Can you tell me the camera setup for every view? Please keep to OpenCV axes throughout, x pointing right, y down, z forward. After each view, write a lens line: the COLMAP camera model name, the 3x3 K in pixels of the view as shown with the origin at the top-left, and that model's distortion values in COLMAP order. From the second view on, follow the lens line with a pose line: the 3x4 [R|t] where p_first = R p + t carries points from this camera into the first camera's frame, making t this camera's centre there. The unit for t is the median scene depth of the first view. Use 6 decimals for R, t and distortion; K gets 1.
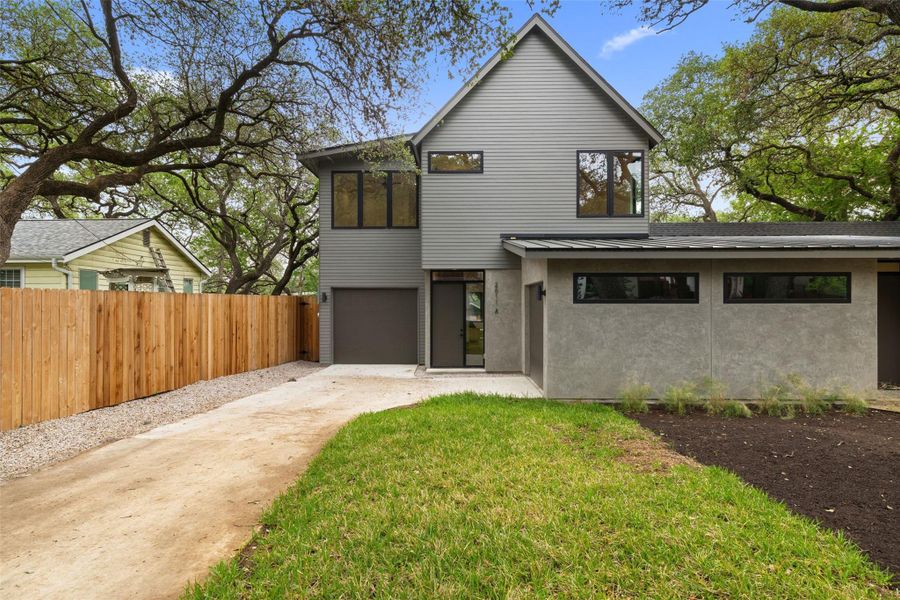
lens RADIAL K [[476.1, 0, 450.0], [0, 476.1, 300.0], [0, 0, 1]] dist [0.002230, 0.000439]
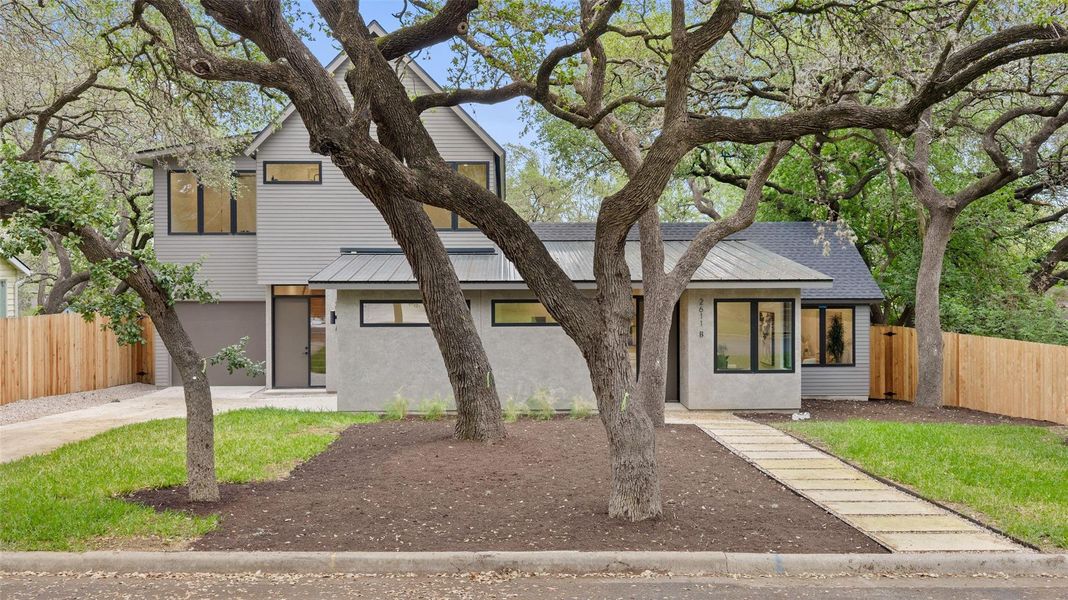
lens RADIAL K [[877.6, 0, 533.0], [0, 877.6, 291.6], [0, 0, 1]] dist [-0.001245, -0.010683]
pose [[0.998454, -0.002348, 0.055537, 0.464877], [0.001622, 0.999913, 0.013106, -0.086833], [-0.055563, -0.012995, 0.998371, -0.924448]]
